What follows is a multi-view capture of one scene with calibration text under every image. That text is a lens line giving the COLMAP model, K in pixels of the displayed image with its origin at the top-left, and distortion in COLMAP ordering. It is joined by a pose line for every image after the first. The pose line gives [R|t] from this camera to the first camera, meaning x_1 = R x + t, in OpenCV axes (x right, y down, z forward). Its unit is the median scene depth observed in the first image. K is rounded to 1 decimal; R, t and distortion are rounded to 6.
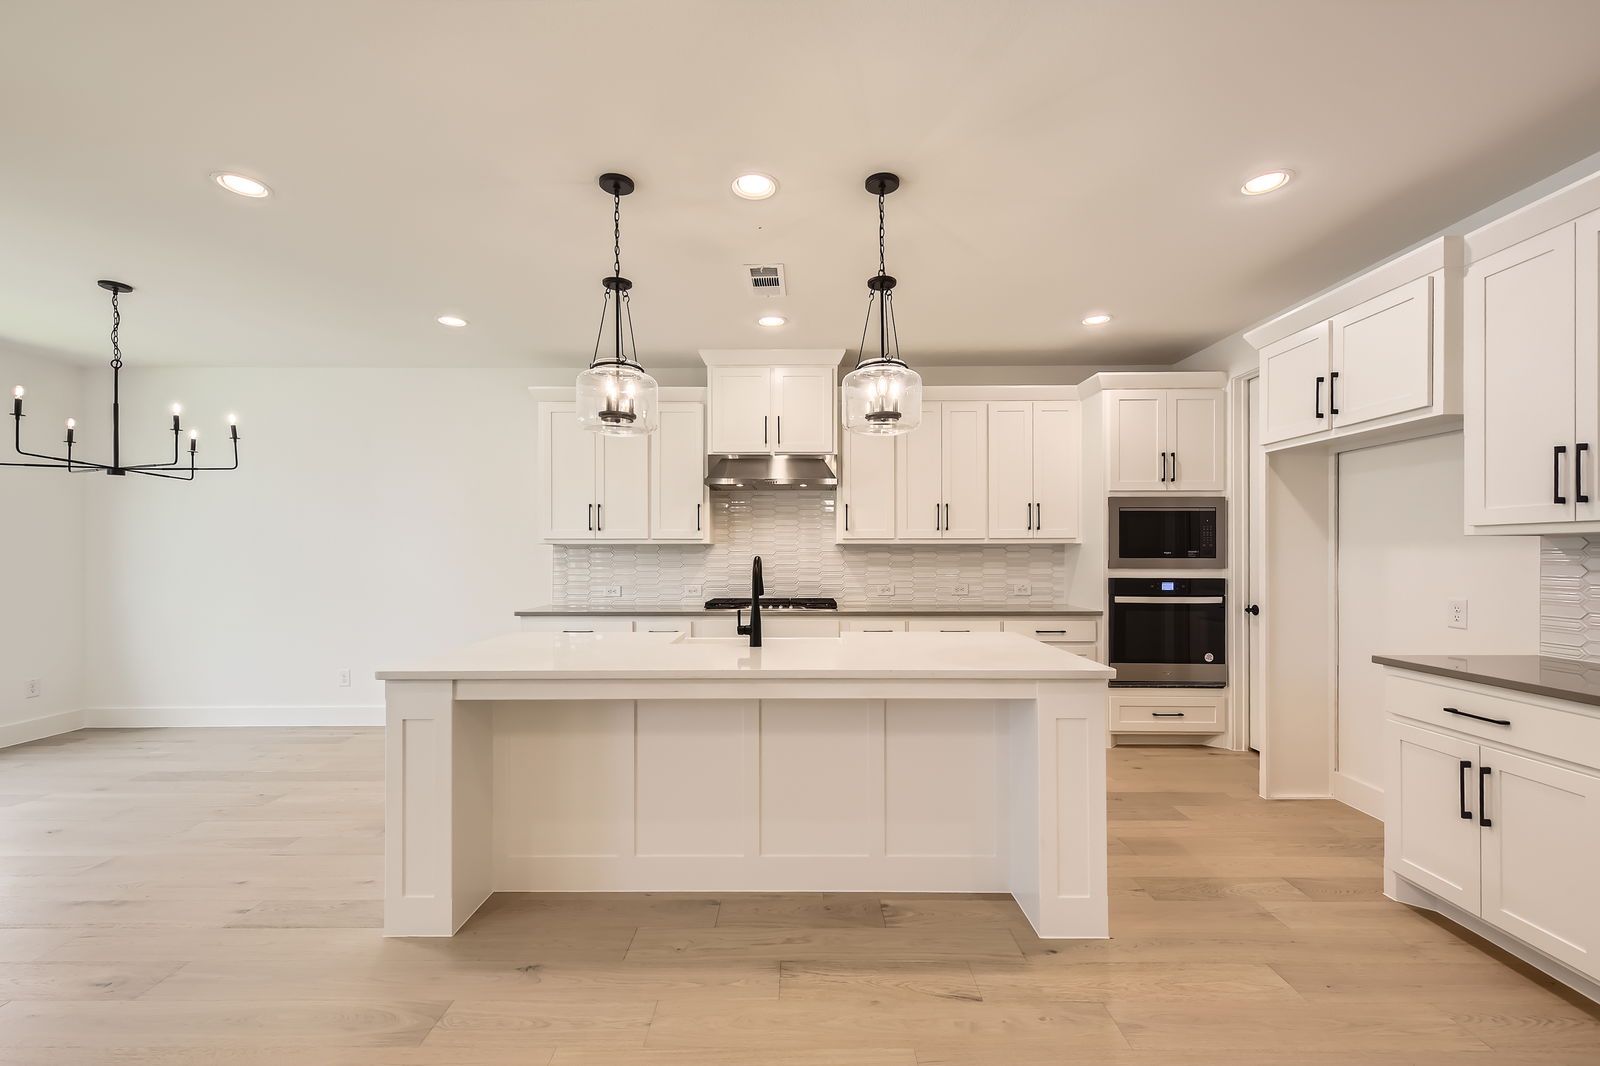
lens RADIAL K [[675.1, 0, 800.3], [0, 675.1, 554.1], [0, 0, 1]] dist [0.013340, -0.000250]
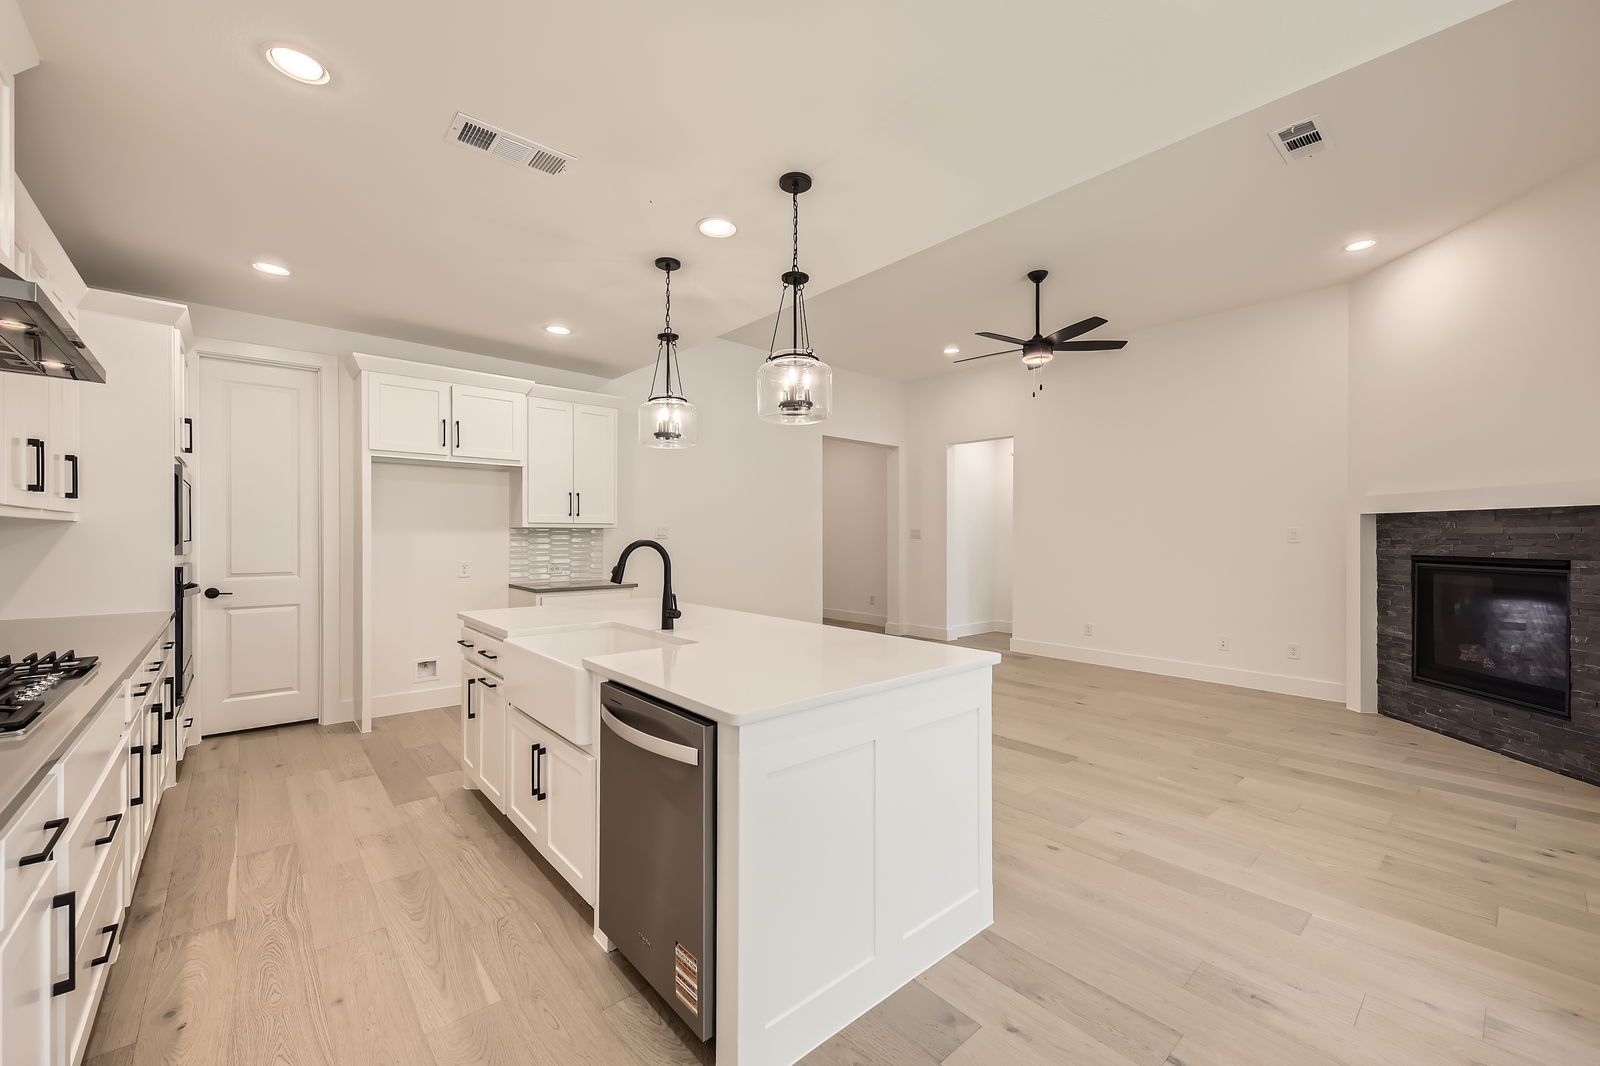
lens RADIAL K [[635.0, 0, 800.0], [0, 635.0, 533.0], [0, 0, 1]] dist [0.010625, -0.000371]
pose [[-0.660180, 0.002021, 0.751105, -0.580141], [0.000189, 0.999997, -0.002525, -0.002390], [-0.751108, -0.001525, -0.660178, 0.942317]]
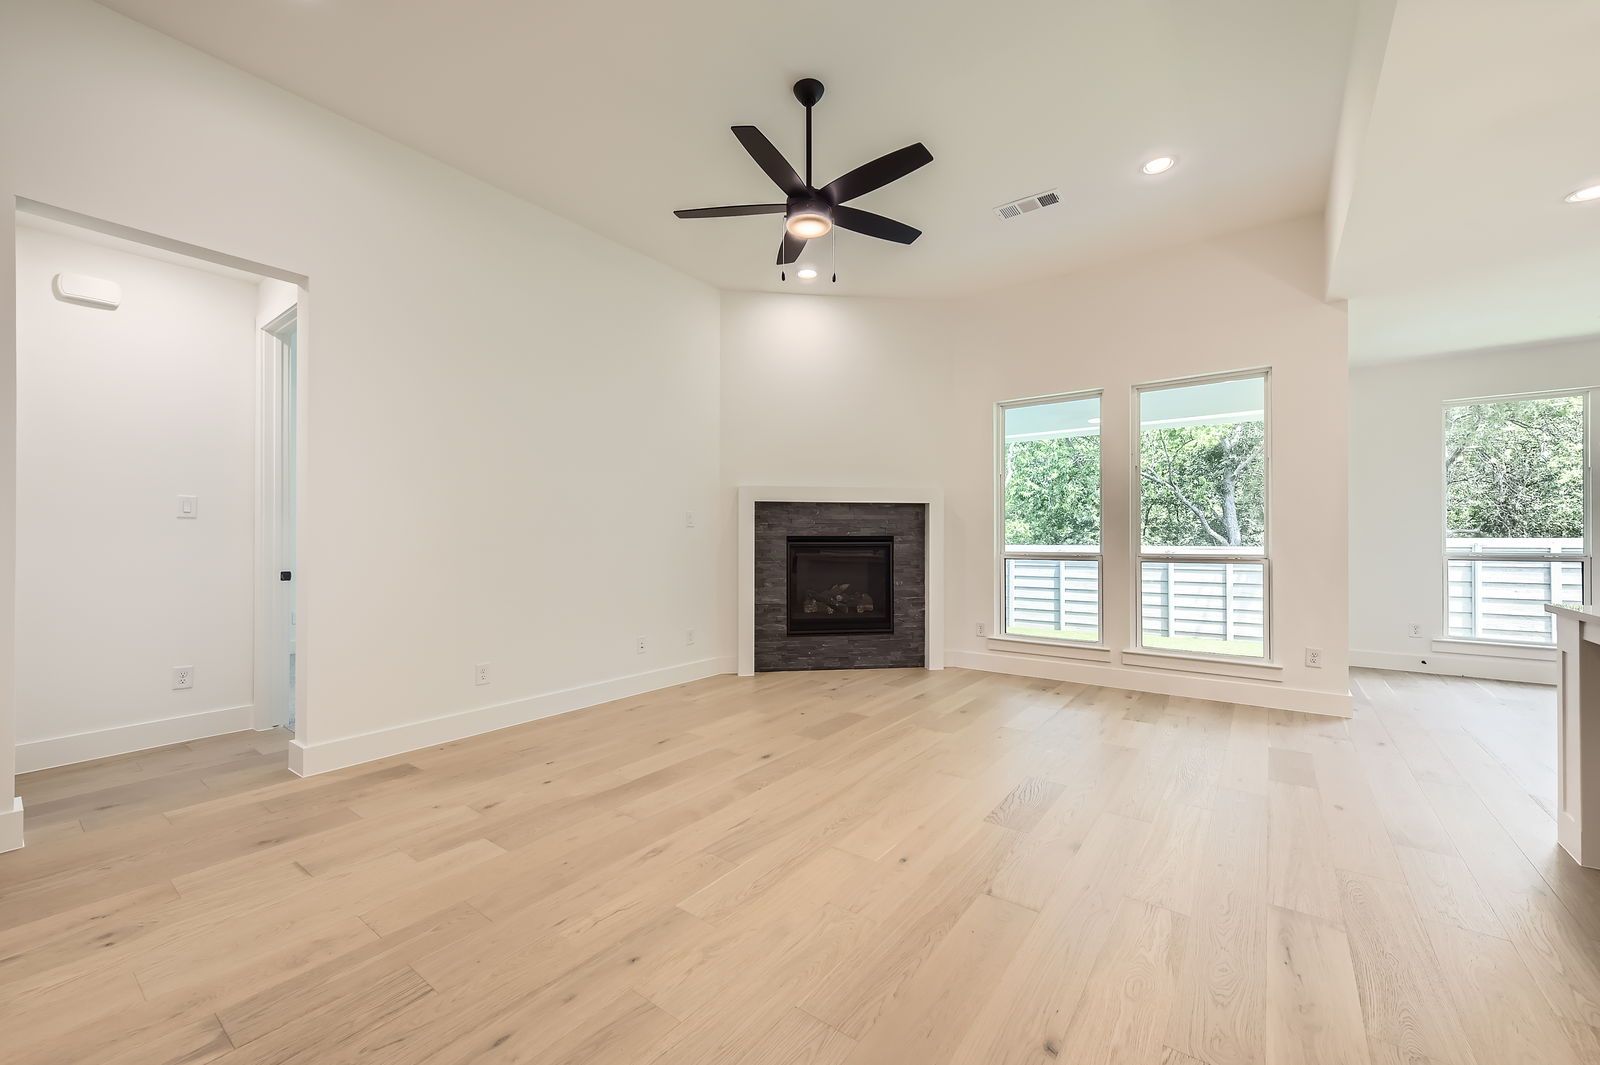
lens RADIAL K [[628.2, 0, 796.6], [0, 628.2, 537.8], [0, 0, 1]] dist [0.009222, -0.000765]
pose [[-0.597449, 0.001195, -0.801906, 0.509068], [-0.001213, 0.999996, 0.002394, 0.030005], [0.801906, 0.002403, -0.597446, 0.316507]]
